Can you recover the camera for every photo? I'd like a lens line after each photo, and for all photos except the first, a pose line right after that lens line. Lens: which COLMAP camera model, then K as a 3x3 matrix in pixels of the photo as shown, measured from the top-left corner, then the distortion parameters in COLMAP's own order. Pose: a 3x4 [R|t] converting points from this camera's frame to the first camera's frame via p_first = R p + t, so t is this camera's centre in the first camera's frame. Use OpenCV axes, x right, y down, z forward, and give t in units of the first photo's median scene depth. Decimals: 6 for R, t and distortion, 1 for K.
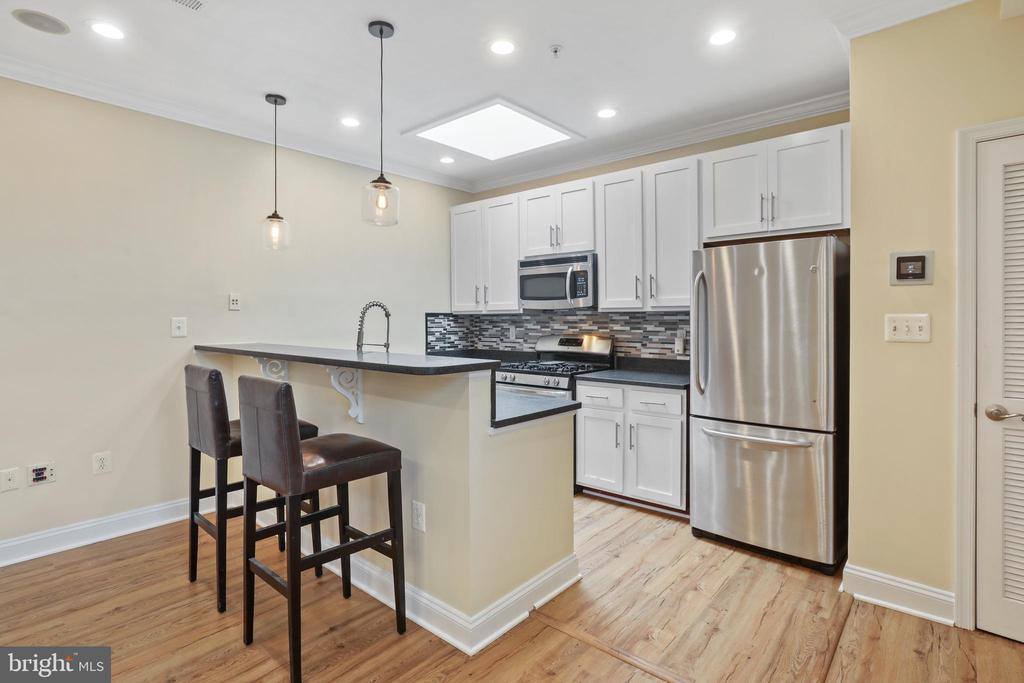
lens RADIAL K [[515.7, 0, 516.3], [0, 515.7, 321.9], [0, 0, 1]] dist [-0.016393, 0.000402]
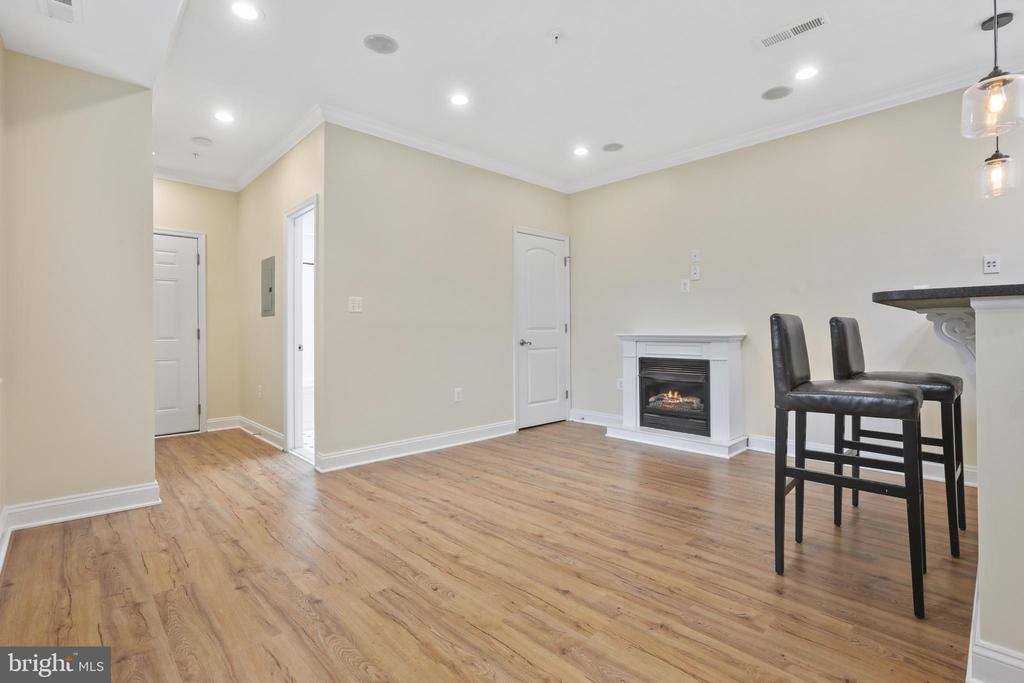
lens RADIAL K [[480.0, 0, 507.0], [0, 480.0, 330.8], [0, 0, 1]] dist [-0.028218, 0.011720]
pose [[-0.101901, 0.000047, -0.994795, 0.327938], [-0.001757, 0.999998, 0.000227, 0.070858], [0.994793, 0.001771, -0.101901, 0.204423]]
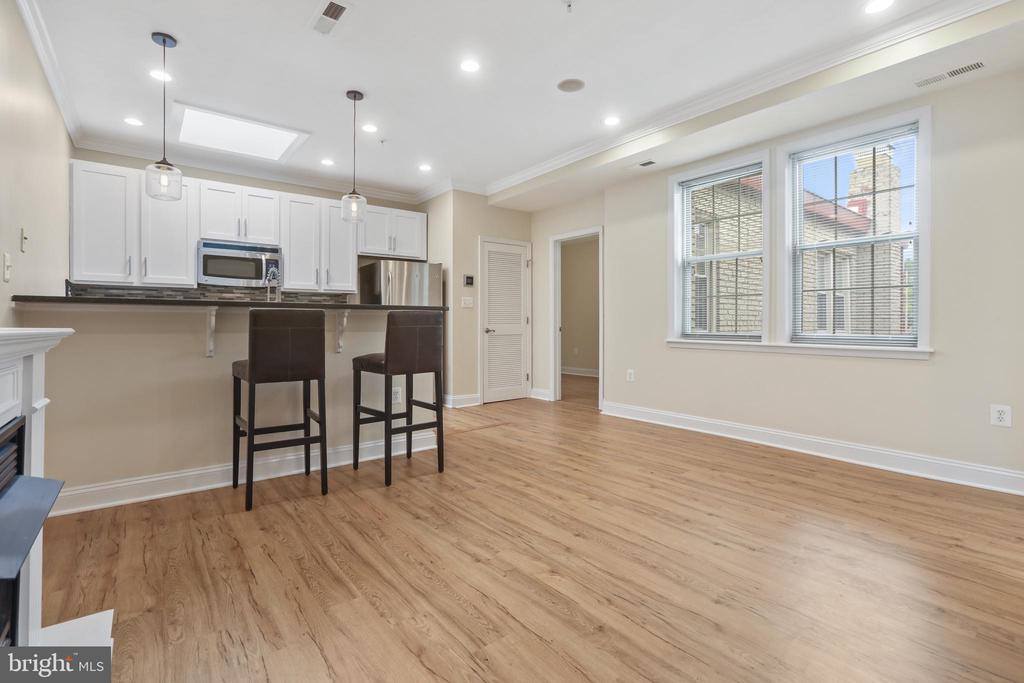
lens RADIAL K [[476.1, 0, 507.9], [0, 476.1, 311.7], [0, 0, 1]] dist [-0.021981, 0.000034]
pose [[0.194427, 0.026238, 0.980566, -0.953108], [0.007481, 0.999573, -0.028230, 0.075996], [-0.980888, 0.012824, 0.194148, 0.167458]]
